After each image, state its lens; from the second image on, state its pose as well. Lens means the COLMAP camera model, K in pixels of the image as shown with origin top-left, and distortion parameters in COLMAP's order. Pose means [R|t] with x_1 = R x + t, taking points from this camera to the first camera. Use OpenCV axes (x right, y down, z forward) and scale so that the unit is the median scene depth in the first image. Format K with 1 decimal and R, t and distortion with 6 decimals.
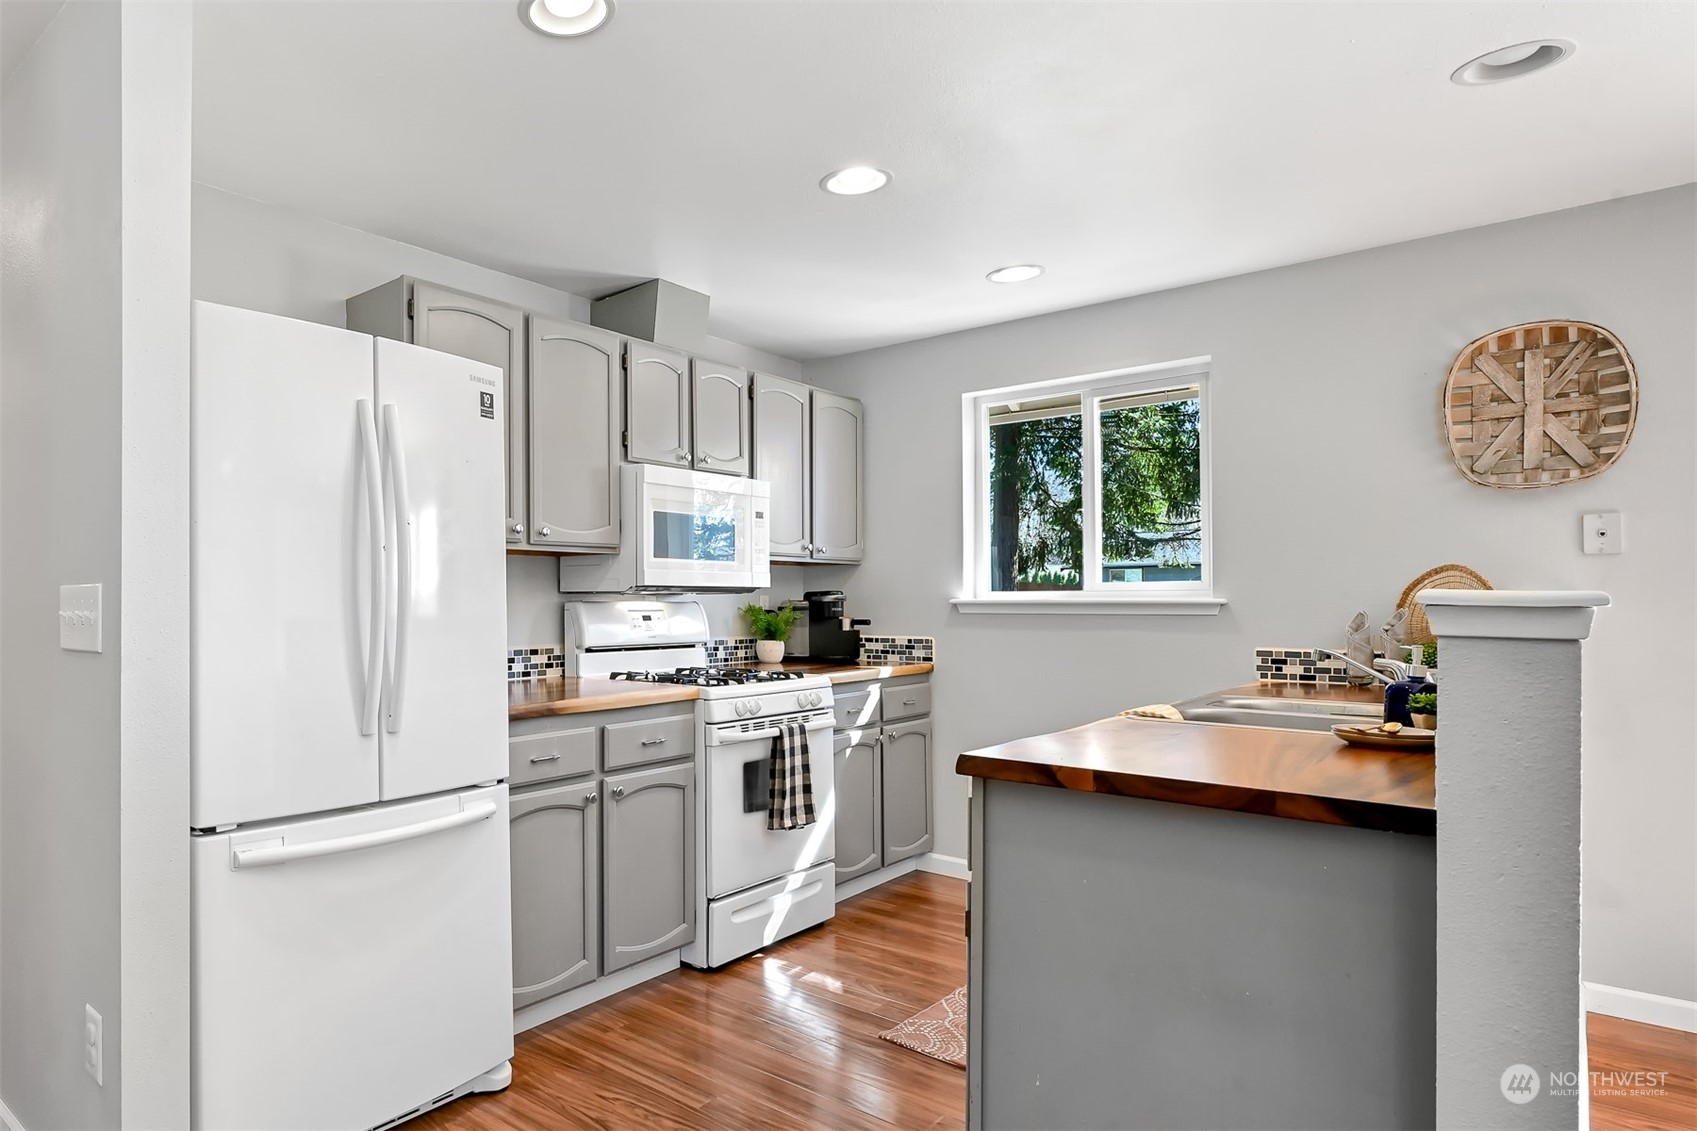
lens RADIAL K [[971.0, 0, 507.9], [0, 971.0, 594.4], [0, 0, 1]] dist [-0.000354, -0.000244]
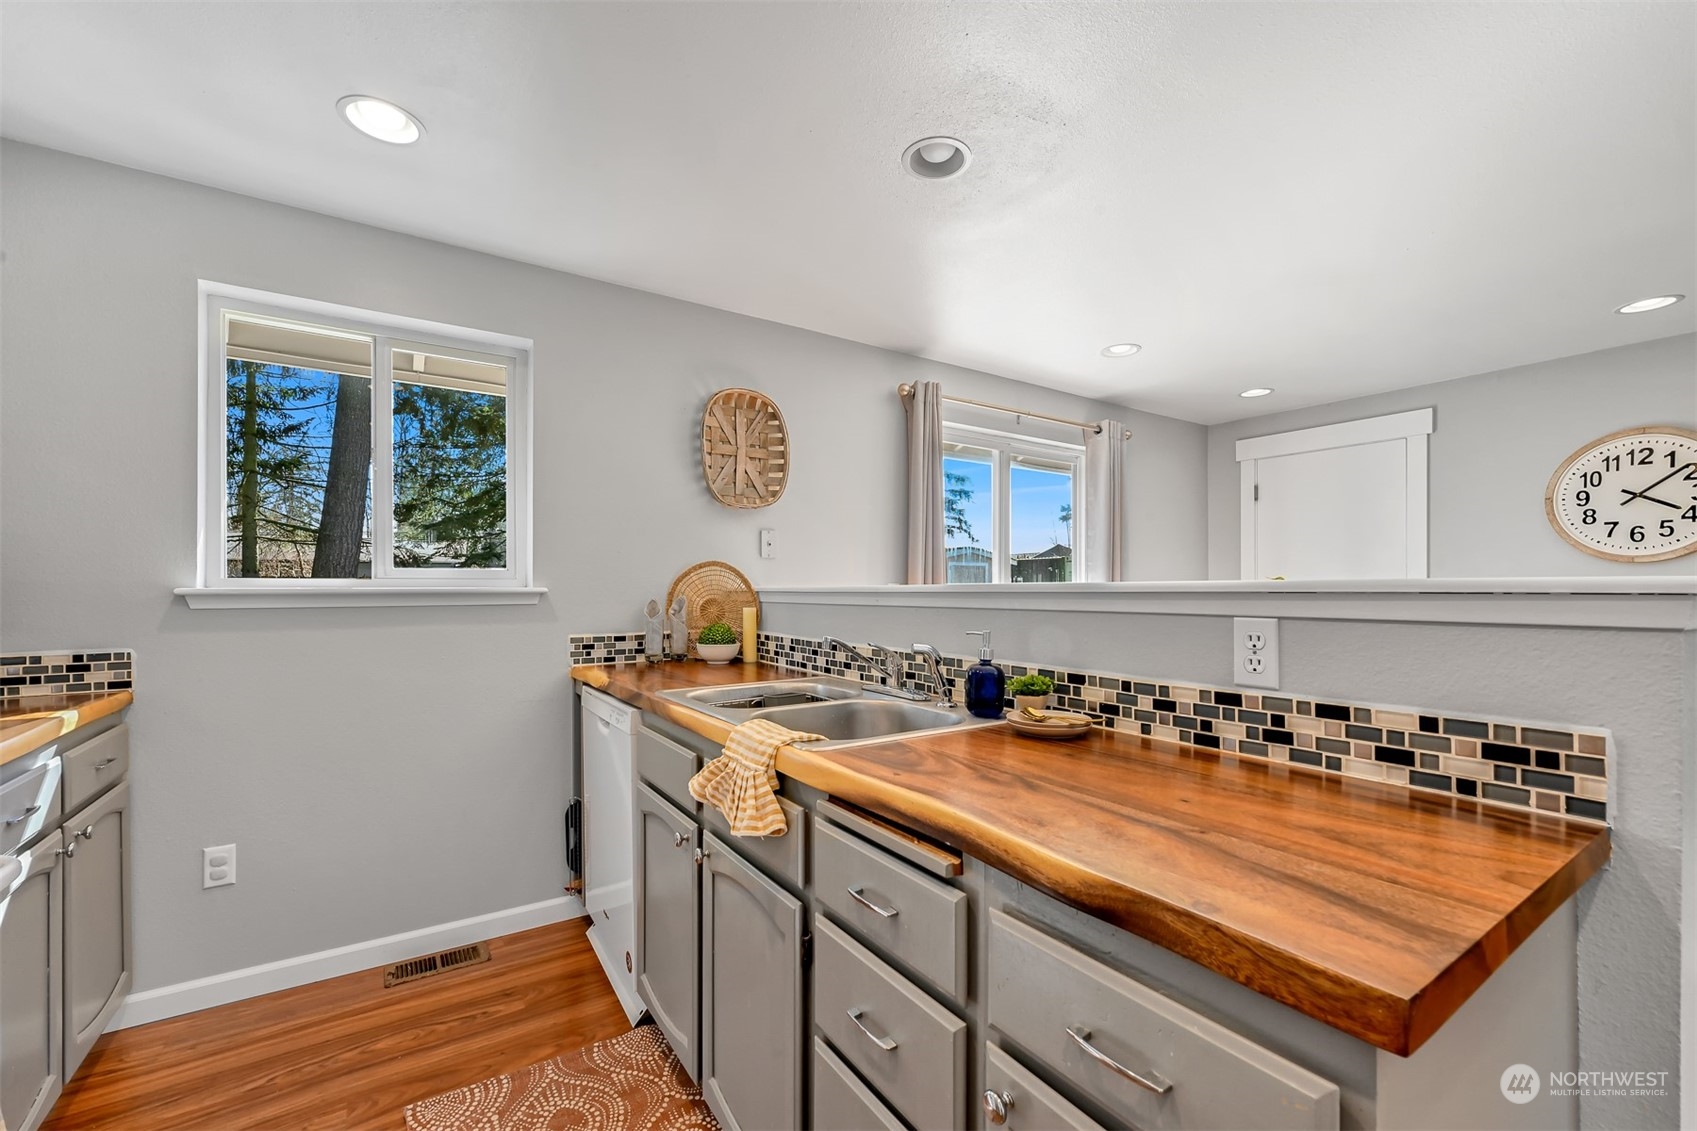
lens RADIAL K [[690.9, 0, 846.8], [0, 690.9, 586.1], [0, 0, 1]] dist [-0.001748, -0.000421]
pose [[0.151894, 0.004402, 0.988387, 0.087323], [-0.005481, 0.999978, -0.003612, 0.003550], [-0.988382, -0.004868, 0.151915, 0.605195]]
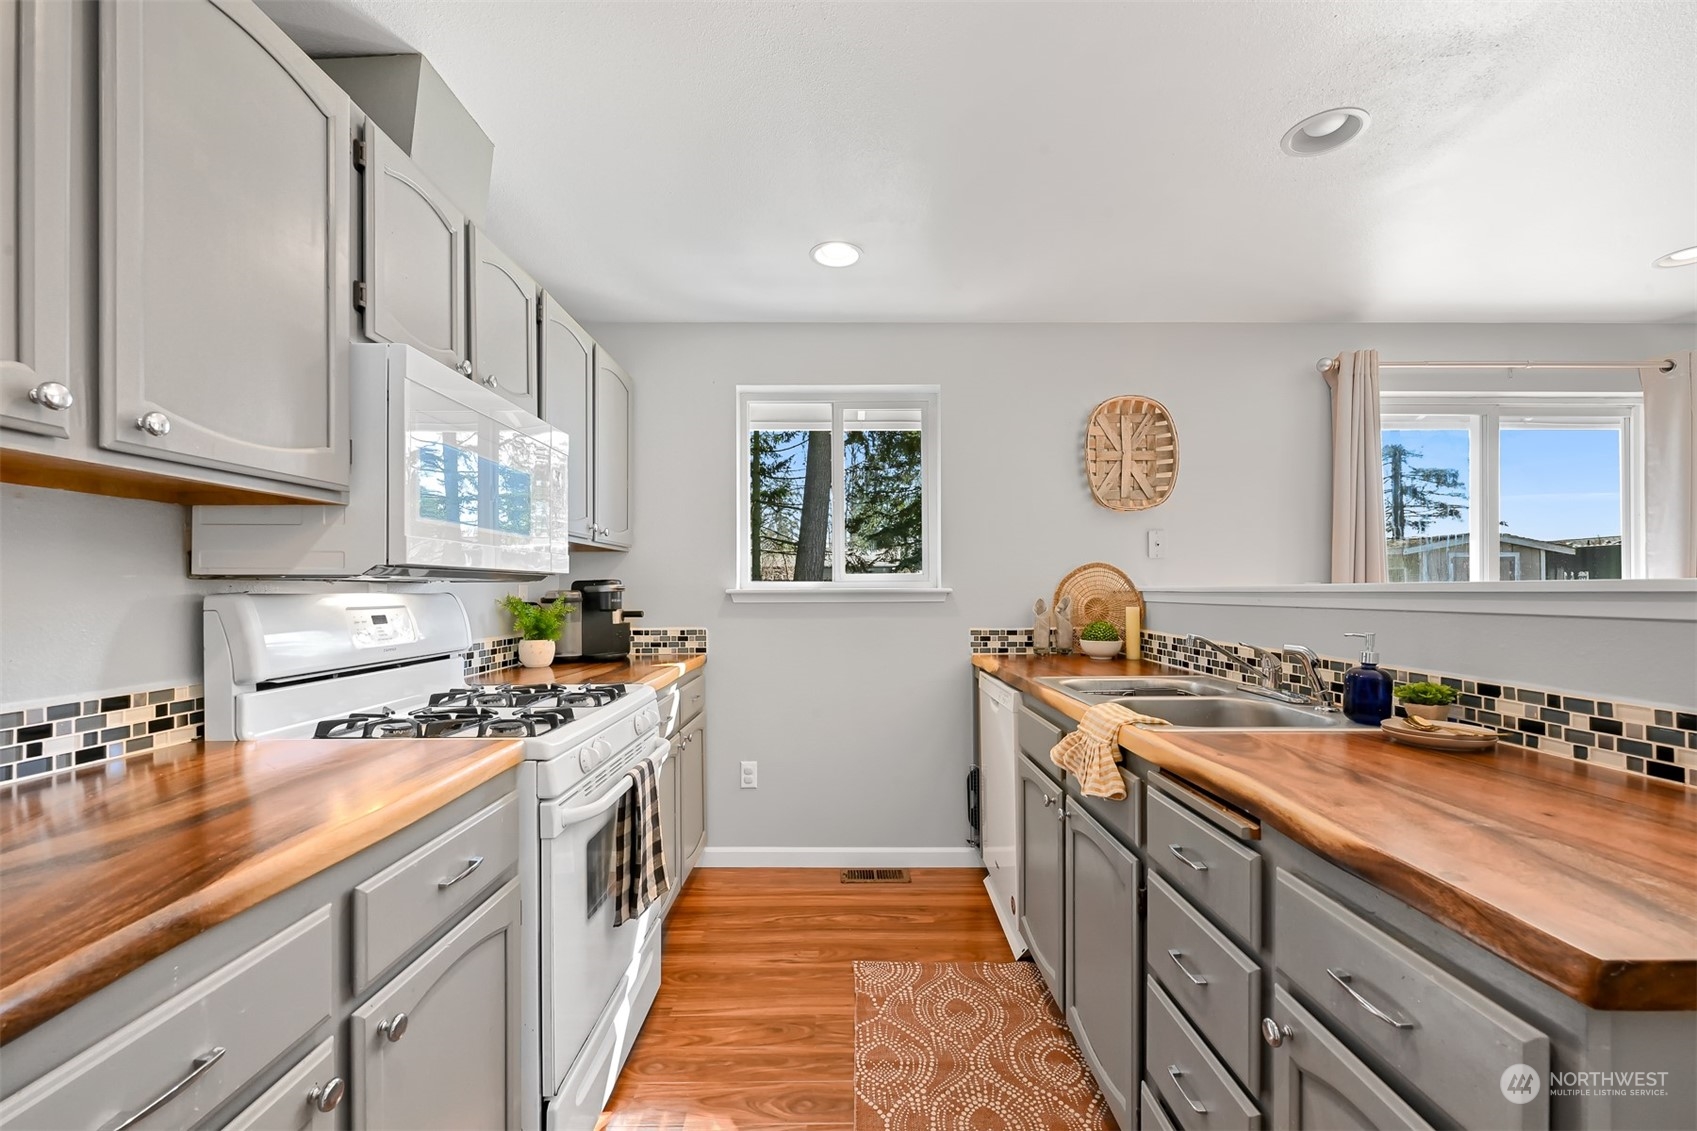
lens RADIAL K [[690.9, 0, 846.8], [0, 690.9, 586.1], [0, 0, 1]] dist [-0.001748, -0.000421]
pose [[0.670162, 0.002343, 0.742211, 0.016949], [-0.002266, 0.999997, -0.001110, 0.003006], [-0.742212, -0.000938, 0.670165, 0.538489]]
